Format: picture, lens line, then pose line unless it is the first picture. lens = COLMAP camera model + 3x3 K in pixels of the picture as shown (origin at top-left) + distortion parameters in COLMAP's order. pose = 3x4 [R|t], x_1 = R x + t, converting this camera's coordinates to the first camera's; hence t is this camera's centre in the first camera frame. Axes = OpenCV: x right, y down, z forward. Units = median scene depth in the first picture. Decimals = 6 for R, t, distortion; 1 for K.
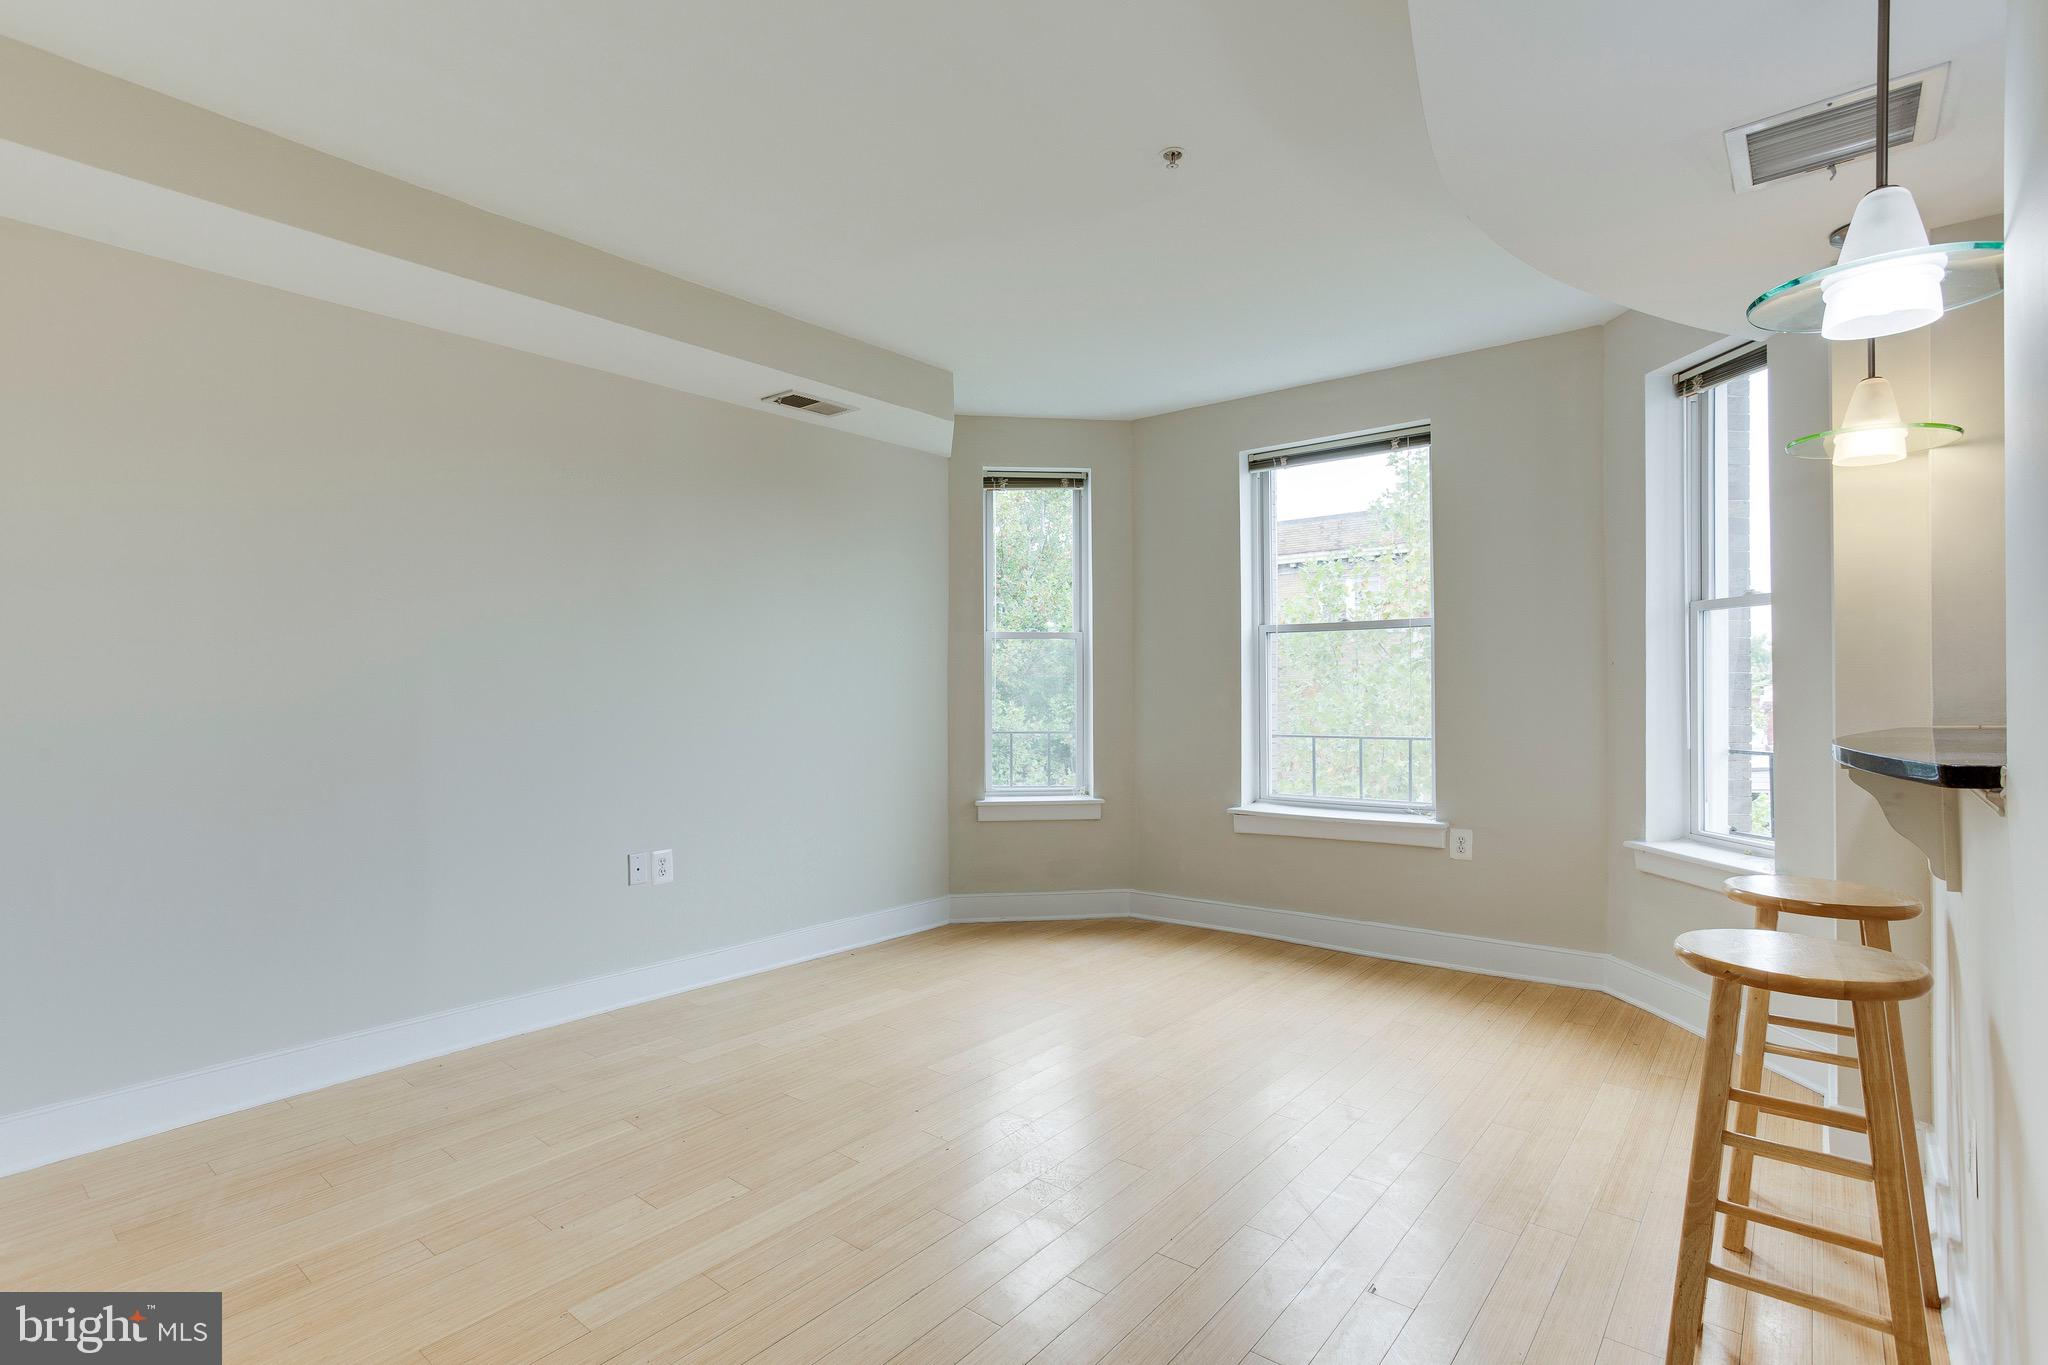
lens RADIAL K [[995.9, 0, 997.4], [0, 995.9, 688.2], [0, 0, 1]] dist [-0.044538, 0.026605]
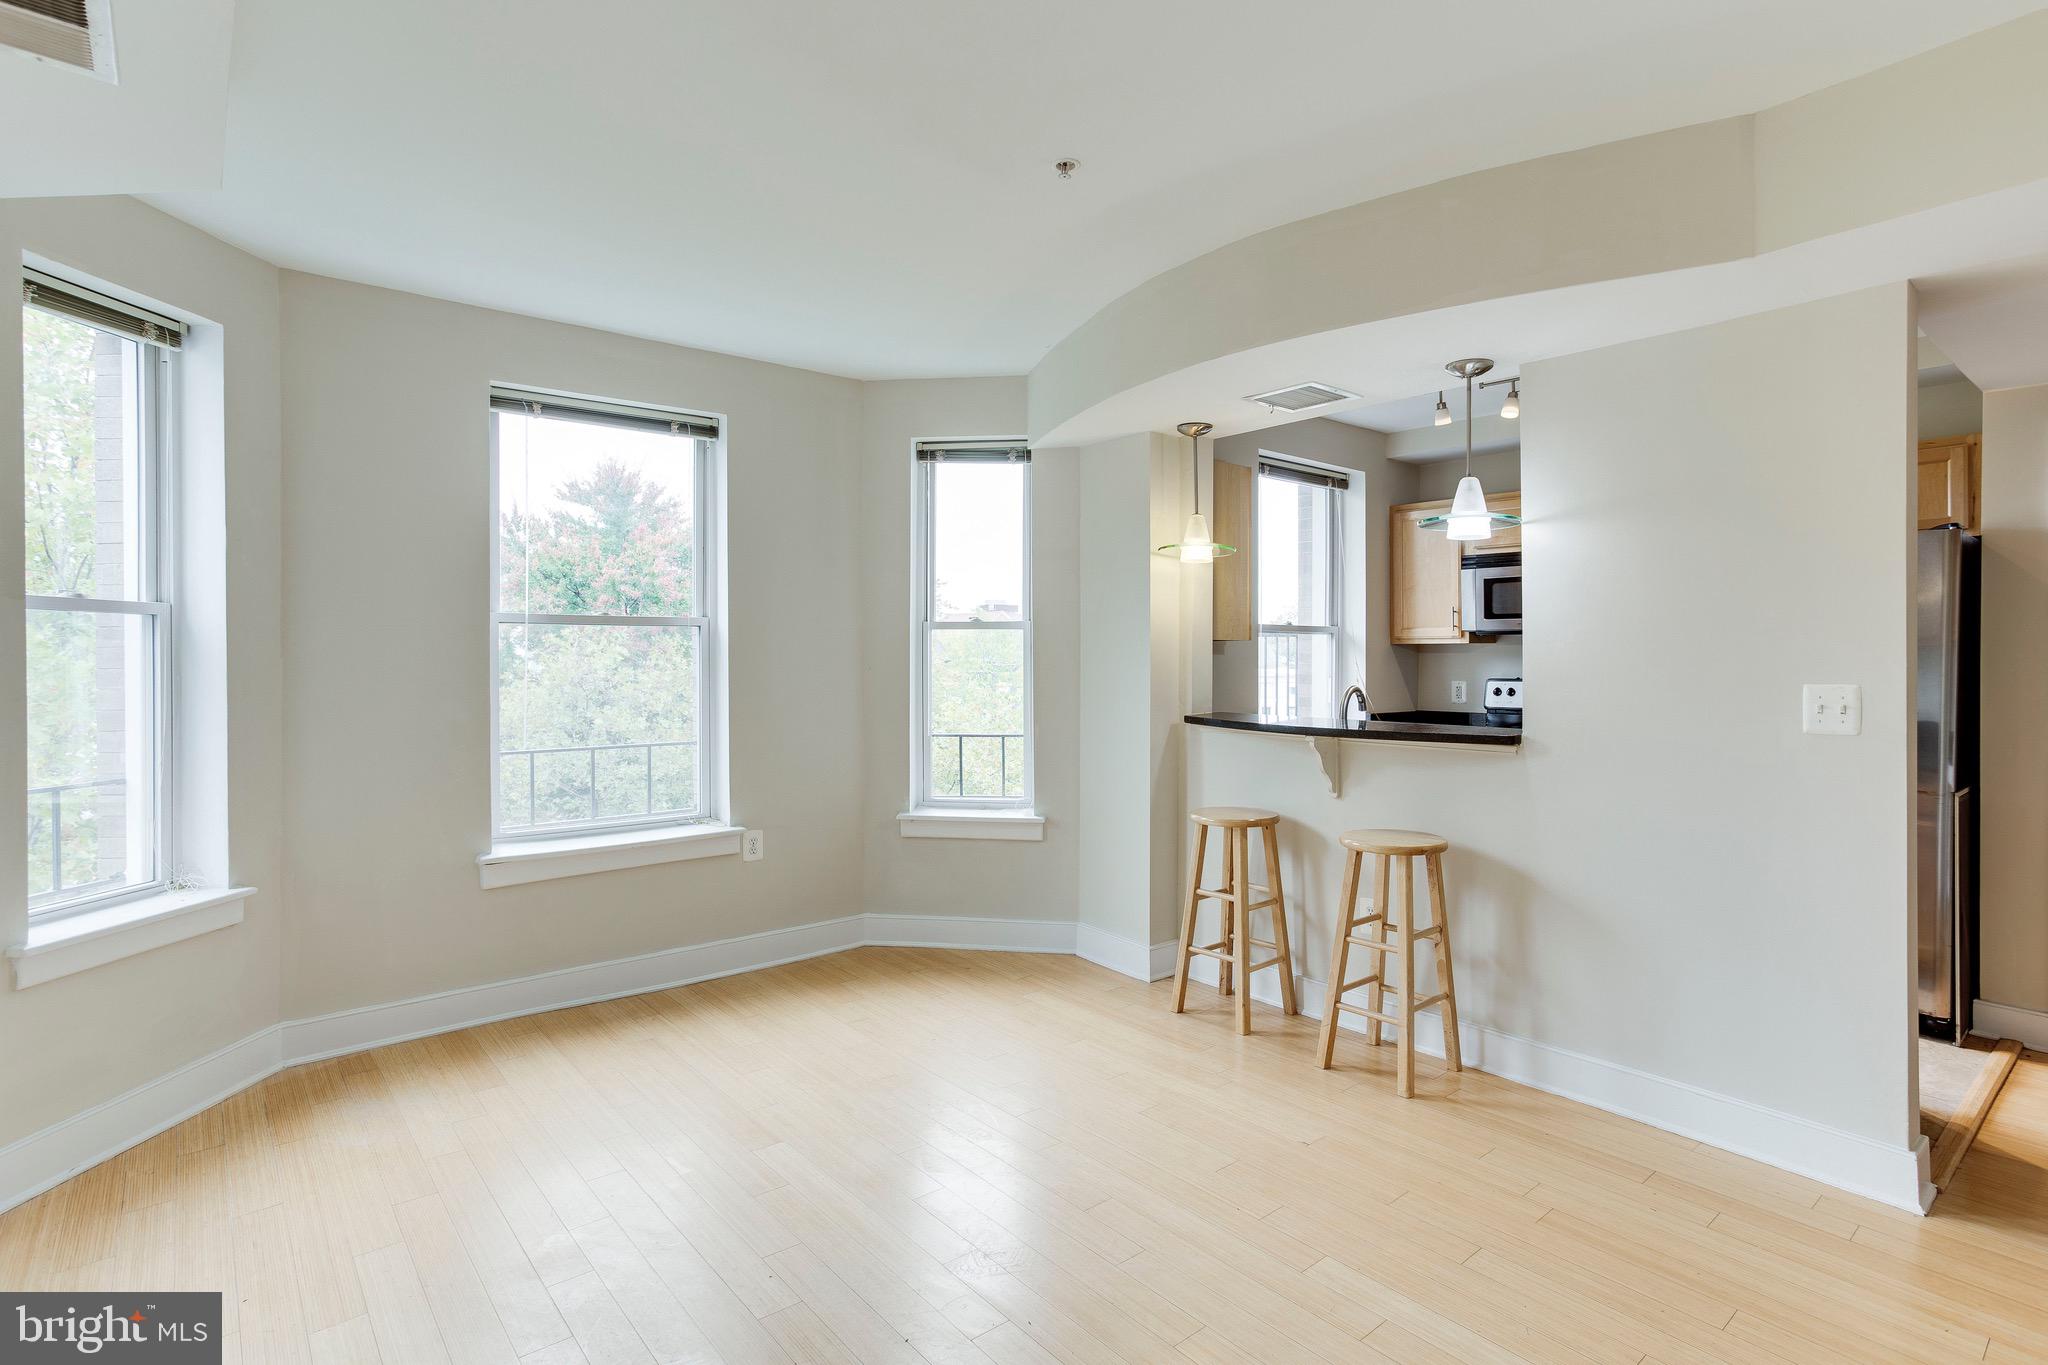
lens RADIAL K [[1026.0, 0, 1040.7], [0, 1026.0, 663.8], [0, 0, 1]] dist [-0.027700, 0.002207]
pose [[0.158916, -0.001625, 0.987291, -0.511110], [-0.002885, 0.999994, 0.002110, -0.030399], [-0.987288, -0.003184, 0.158910, 0.536776]]
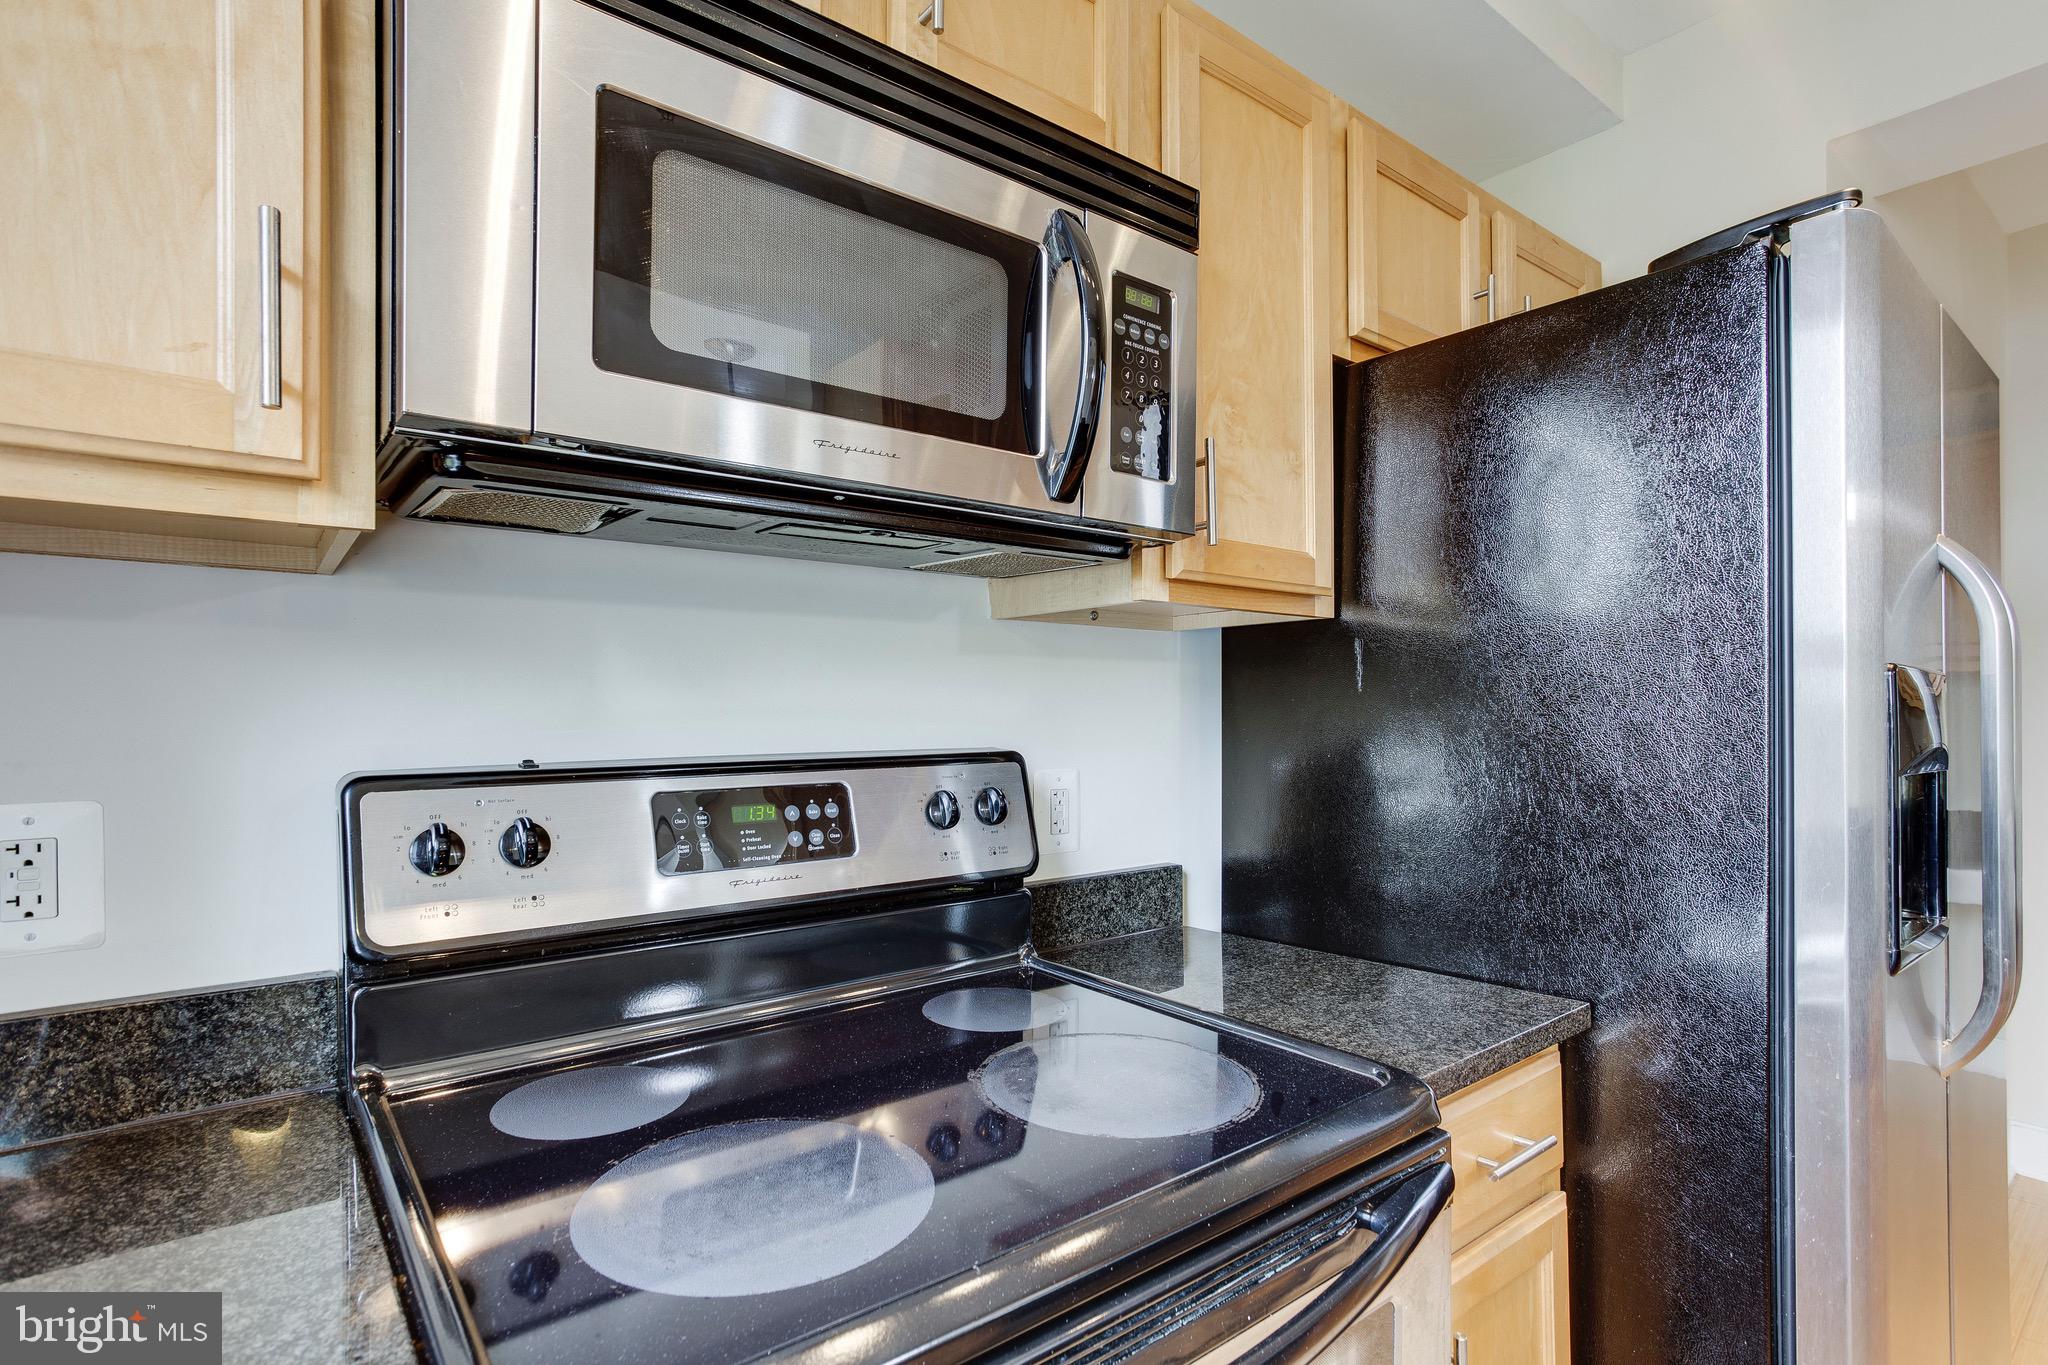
lens RADIAL K [[1003.5, 0, 1022.8], [0, 1003.5, 707.6], [0, 0, 1]] dist [-0.001425, -0.000220]
pose [[-0.980715, 0.006105, 0.195346, 0.702548], [0.004932, 0.999967, -0.006492, -0.022778], [-0.195380, -0.005403, -0.980713, 0.357538]]
